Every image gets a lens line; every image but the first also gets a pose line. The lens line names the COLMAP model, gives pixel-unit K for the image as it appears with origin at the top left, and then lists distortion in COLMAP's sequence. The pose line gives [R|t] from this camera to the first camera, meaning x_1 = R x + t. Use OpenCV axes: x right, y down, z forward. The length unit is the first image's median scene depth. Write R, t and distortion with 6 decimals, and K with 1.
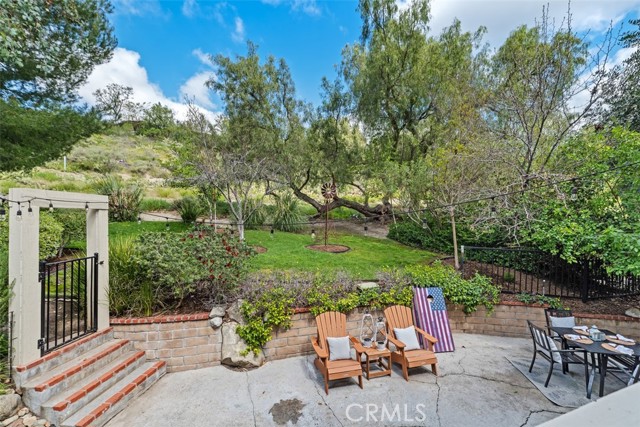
lens RADIAL K [[282.3, 0, 328.4], [0, 282.3, 203.8], [0, 0, 1]] dist [0.001506, 0.000364]
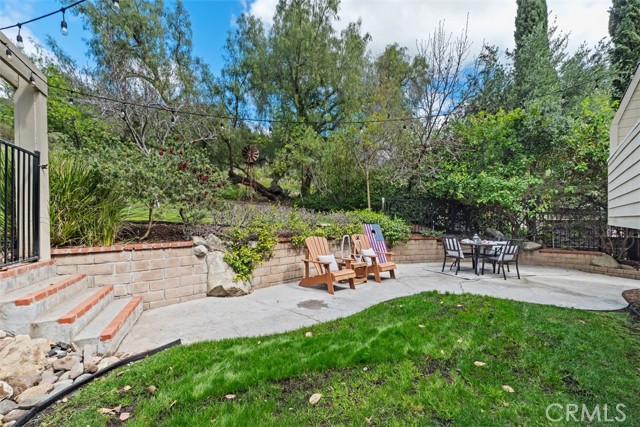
lens RADIAL K [[292.3, 0, 320.7], [0, 292.3, 219.1], [0, 0, 1]] dist [0.001875, 0.000246]
pose [[0.876680, 0.005195, 0.481047, -0.513864], [-0.015690, 0.999718, 0.017799, 0.299794], [-0.480819, -0.023152, 0.876514, 0.008630]]
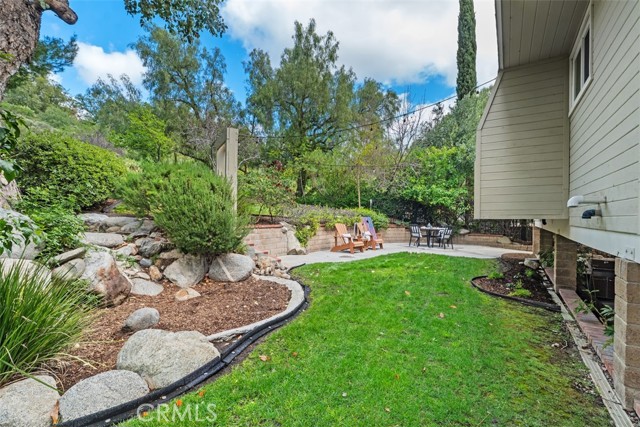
lens RADIAL K [[292.3, 0, 320.7], [0, 292.3, 219.1], [0, 0, 1]] dist [0.001875, 0.000246]
pose [[0.815093, 0.003449, 0.579320, -1.214500], [-0.022338, 0.999426, 0.025479, 0.313512], [-0.578900, -0.033708, 0.814702, -0.501716]]
